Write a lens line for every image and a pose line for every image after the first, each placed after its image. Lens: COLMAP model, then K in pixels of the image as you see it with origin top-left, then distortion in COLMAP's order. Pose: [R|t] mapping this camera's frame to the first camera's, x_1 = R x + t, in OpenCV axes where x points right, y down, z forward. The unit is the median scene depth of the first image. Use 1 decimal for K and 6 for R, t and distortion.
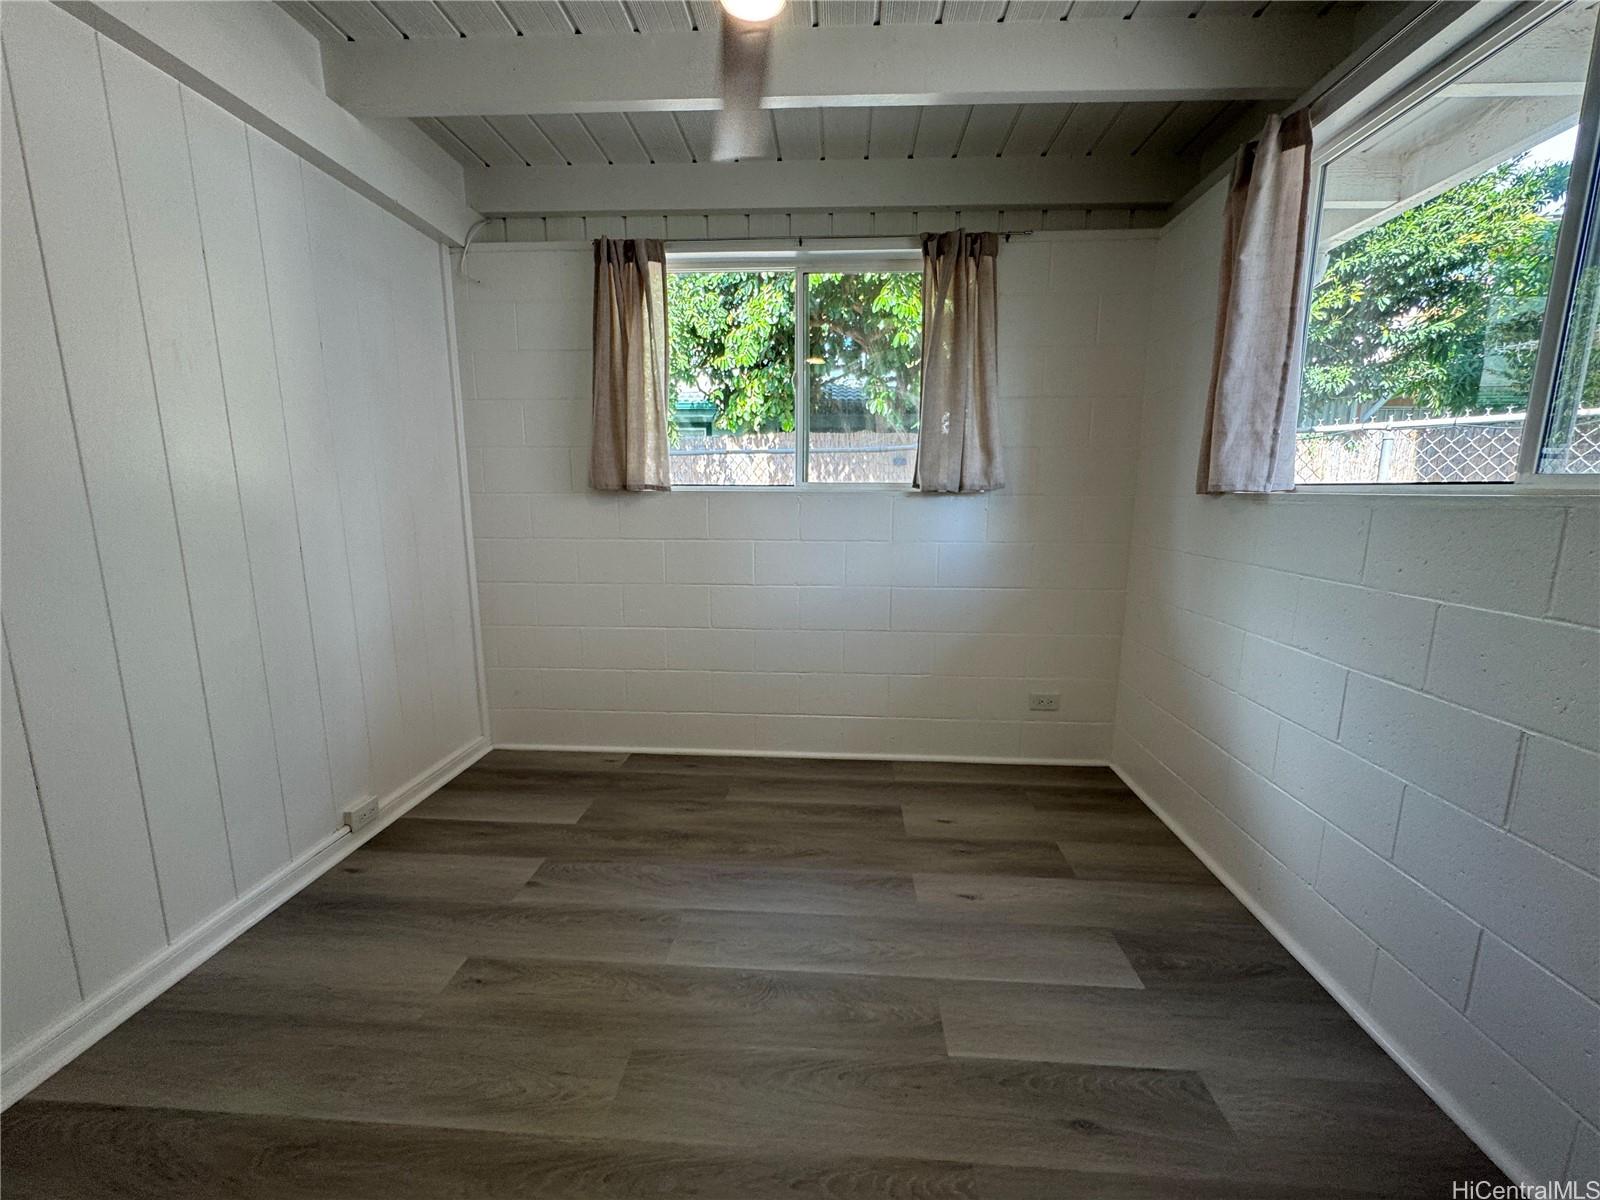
lens RADIAL K [[645.5, 0, 801.9], [0, 645.5, 598.8], [0, 0, 1]] dist [-0.006364, 0.000999]
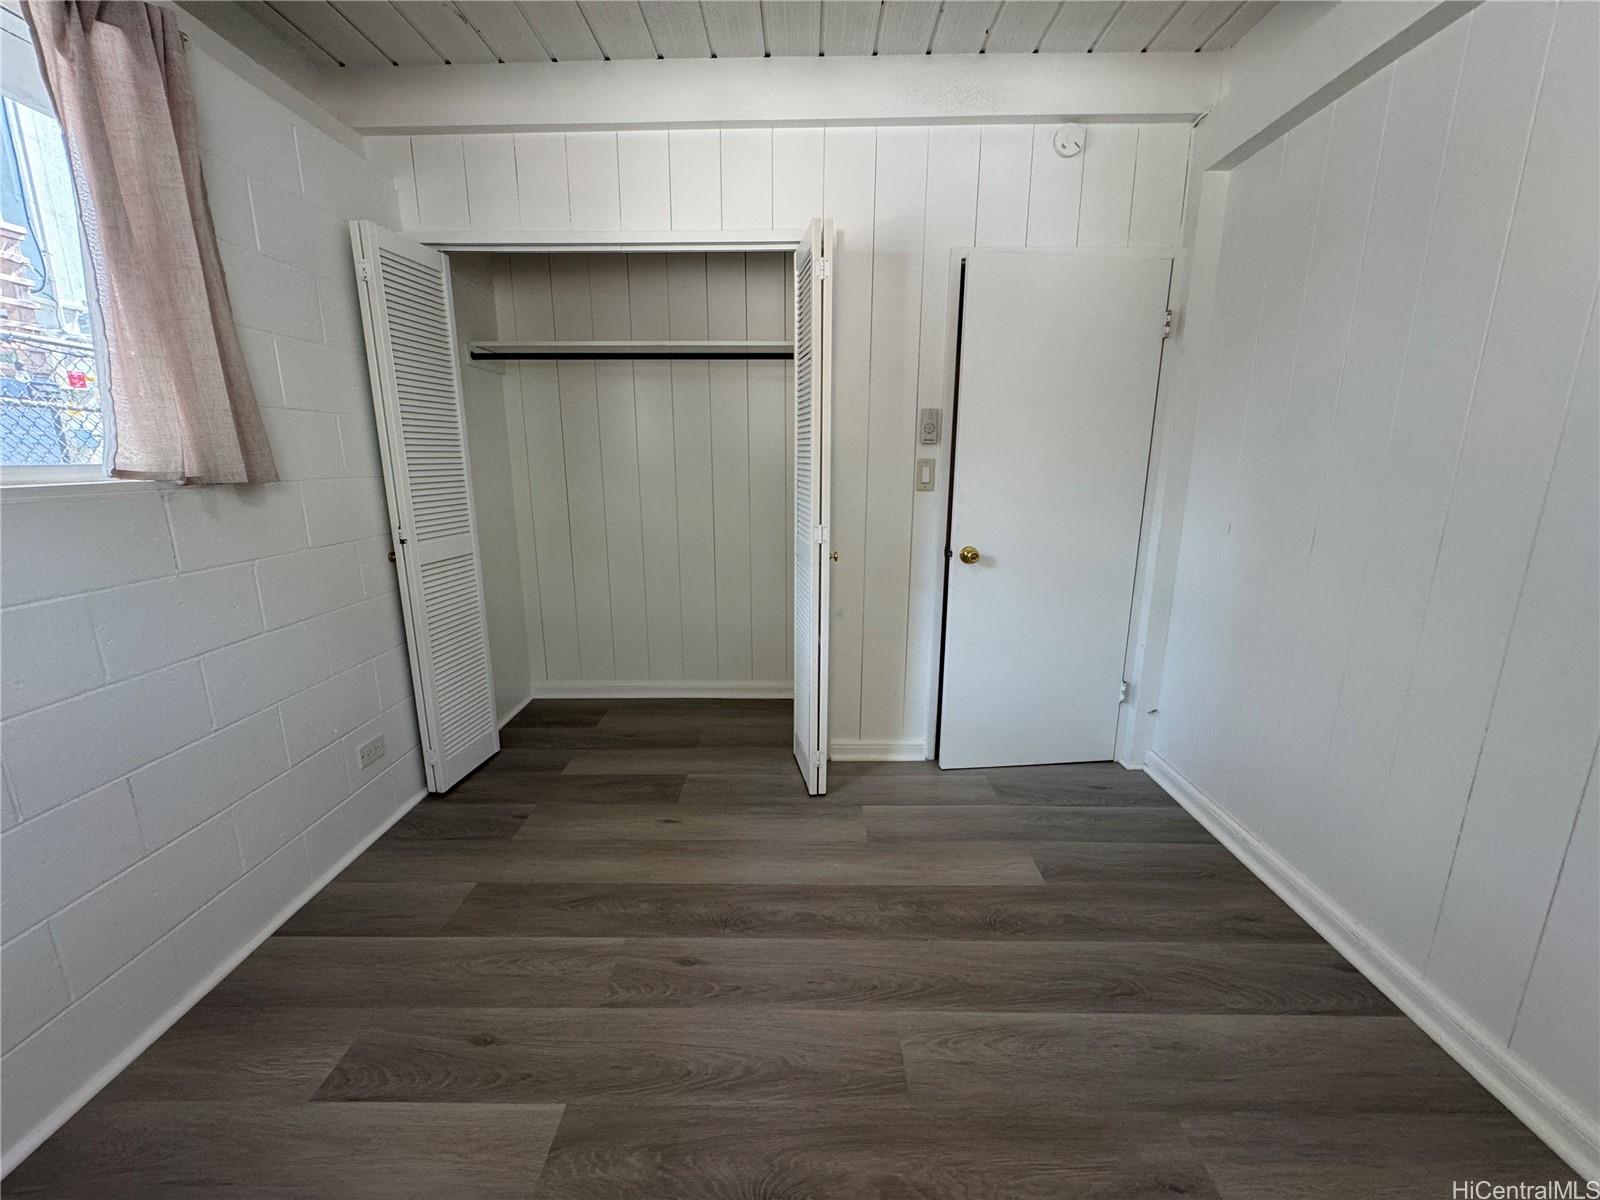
lens RADIAL K [[645.5, 0, 800.9], [0, 645.5, 595.9], [0, 0, 1]] dist [-0.006364, 0.000999]
pose [[-0.998682, 0.004232, -0.051152, -0.070666], [-0.015823, 0.922673, 0.385259, -0.358058], [0.048827, 0.385560, -0.921390, 1.747362]]
